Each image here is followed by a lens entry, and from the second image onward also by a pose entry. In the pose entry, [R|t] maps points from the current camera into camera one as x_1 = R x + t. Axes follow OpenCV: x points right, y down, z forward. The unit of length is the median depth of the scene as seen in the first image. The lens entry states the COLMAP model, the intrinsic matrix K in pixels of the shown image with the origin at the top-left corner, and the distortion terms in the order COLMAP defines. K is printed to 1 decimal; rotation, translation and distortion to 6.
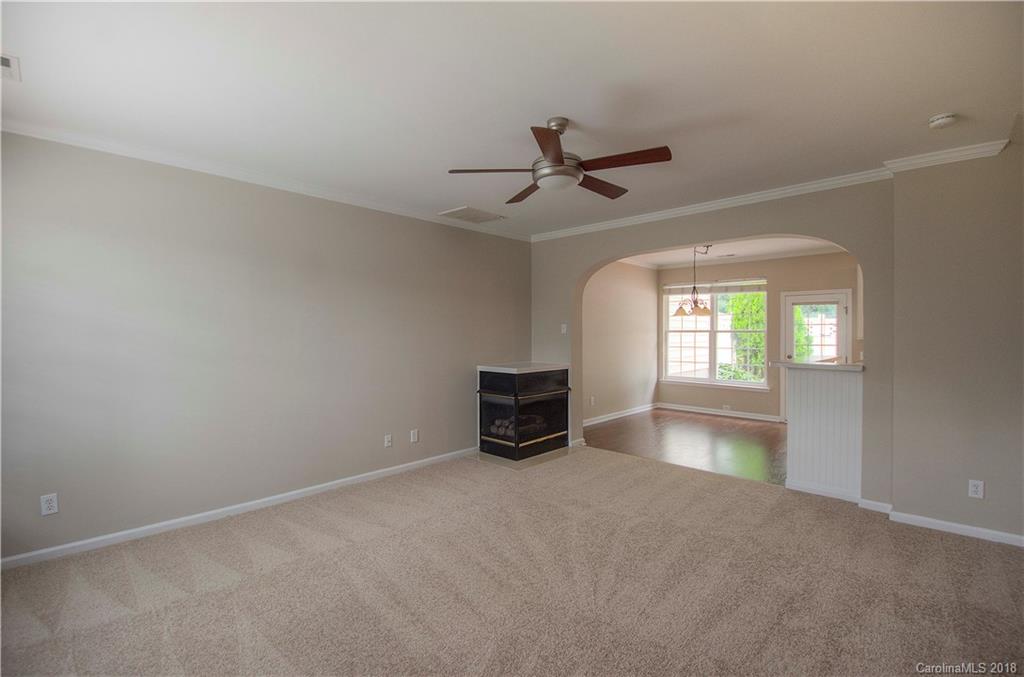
lens RADIAL K [[455.4, 0, 504.8], [0, 455.4, 338.1], [0, 0, 1]] dist [0.001942, -0.013379]
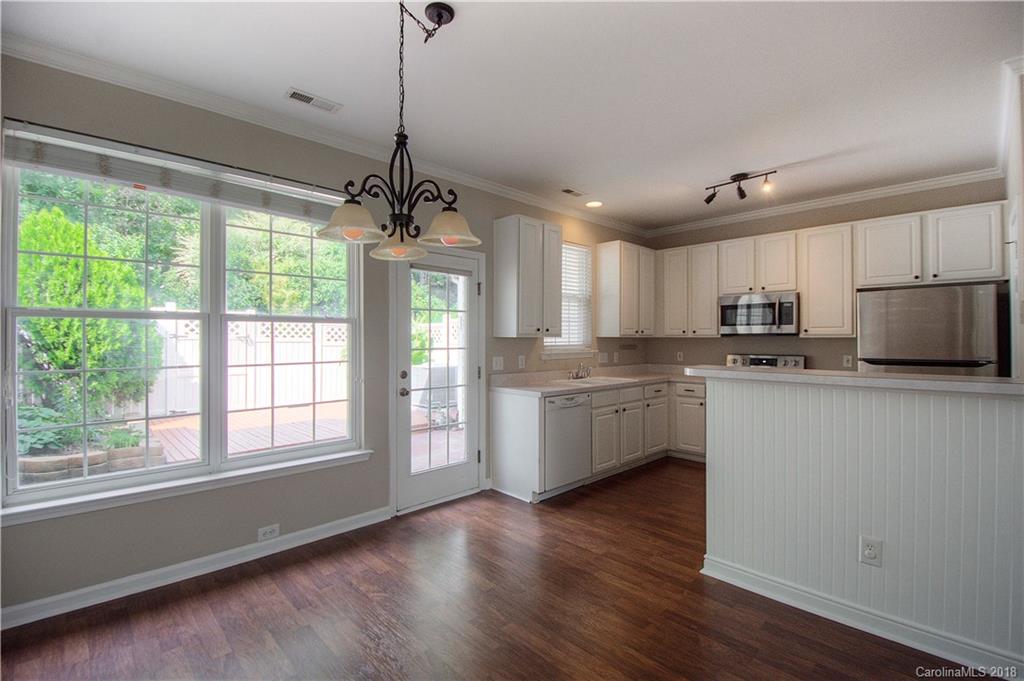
lens RADIAL K [[455.4, 0, 511.9], [0, 455.4, 336.3], [0, 0, 1]] dist [0.001942, -0.013379]
pose [[0.030499, 0.004018, 0.999527, 0.148058], [0.010816, 0.999932, -0.004350, 0.003628], [-0.999476, 0.010944, 0.030454, 0.861469]]
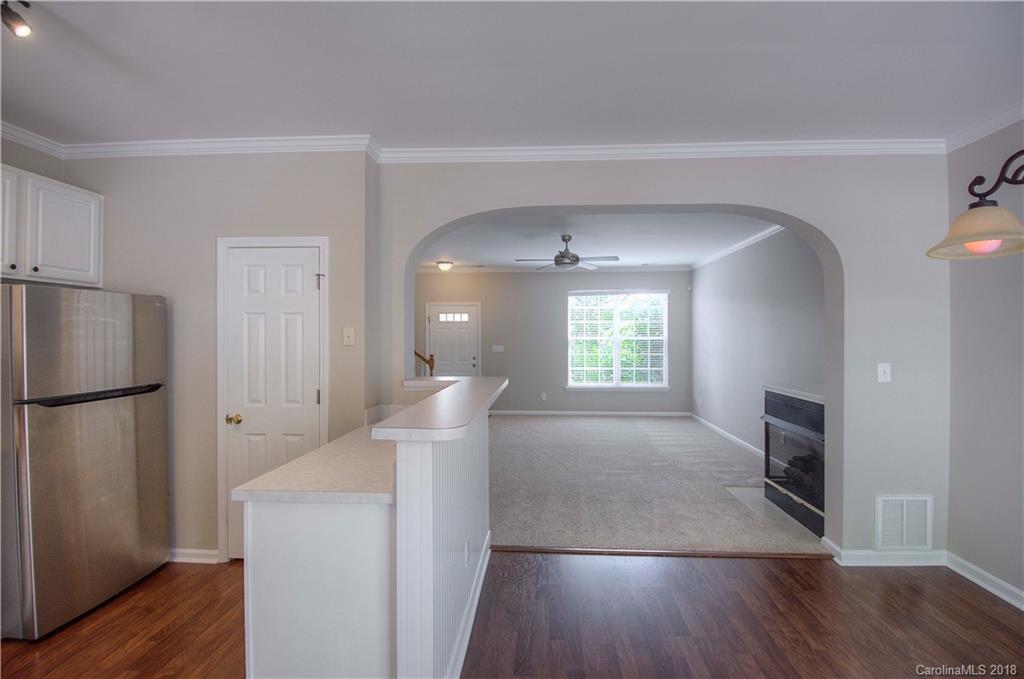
lens RADIAL K [[455.4, 0, 524.9], [0, 455.4, 334.5], [0, 0, 1]] dist [0.001942, -0.013379]
pose [[-0.749976, -0.001404, -0.661464, 0.613831], [-0.008530, 0.999935, 0.007550, -0.016589], [0.661410, 0.011304, -0.749939, 0.914328]]
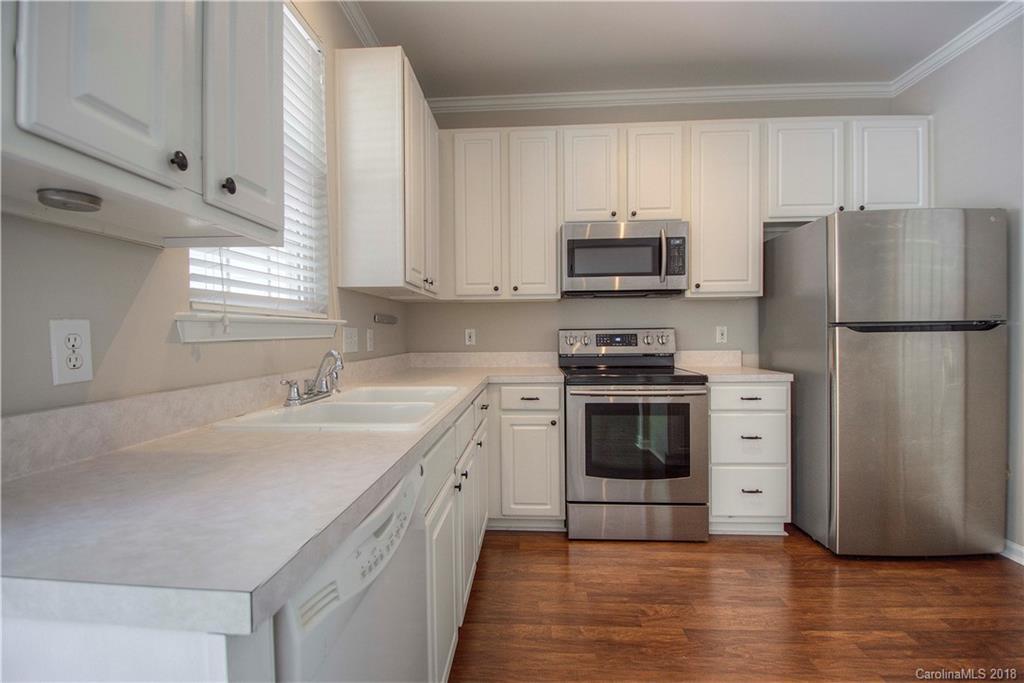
lens RADIAL K [[455.4, 0, 503.0], [0, 455.4, 342.4], [0, 0, 1]] dist [0.001942, -0.013379]
pose [[-0.646764, -0.010895, 0.762613, 0.577423], [0.017323, 0.999430, 0.028969, 0.030649], [-0.762494, 0.031947, -0.646207, 0.856946]]
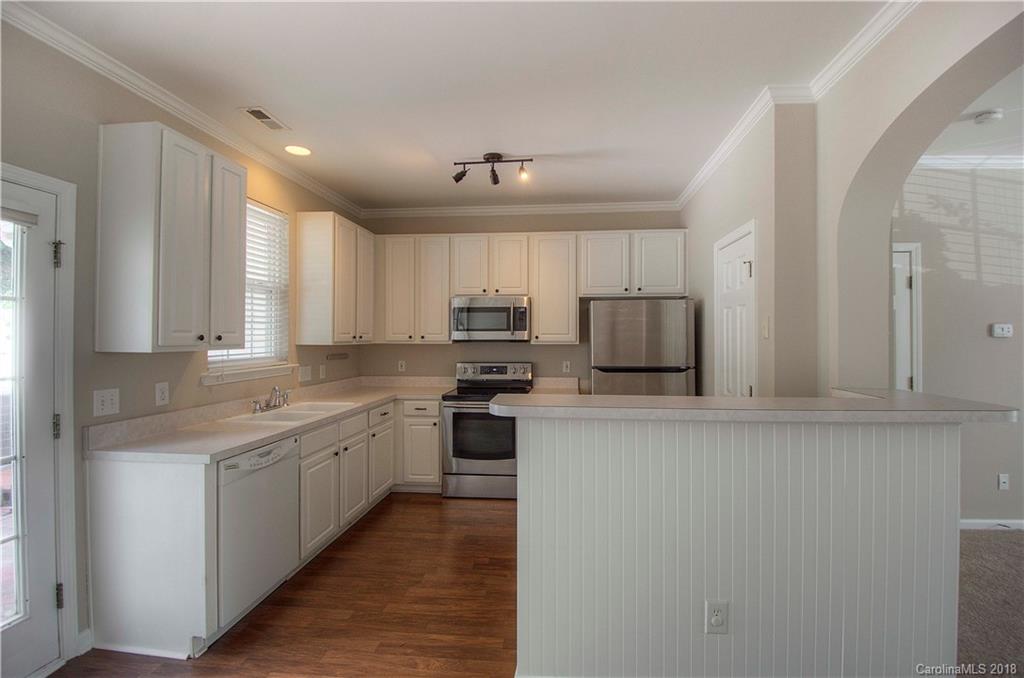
lens RADIAL K [[455.4, 0, 528.9], [0, 455.4, 332.9], [0, 0, 1]] dist [0.001942, -0.013379]
pose [[-0.633147, 0.005852, 0.774010, 0.314435], [0.008216, 0.999966, -0.000839, -0.007417], [-0.773988, 0.005828, -0.633173, 0.869023]]
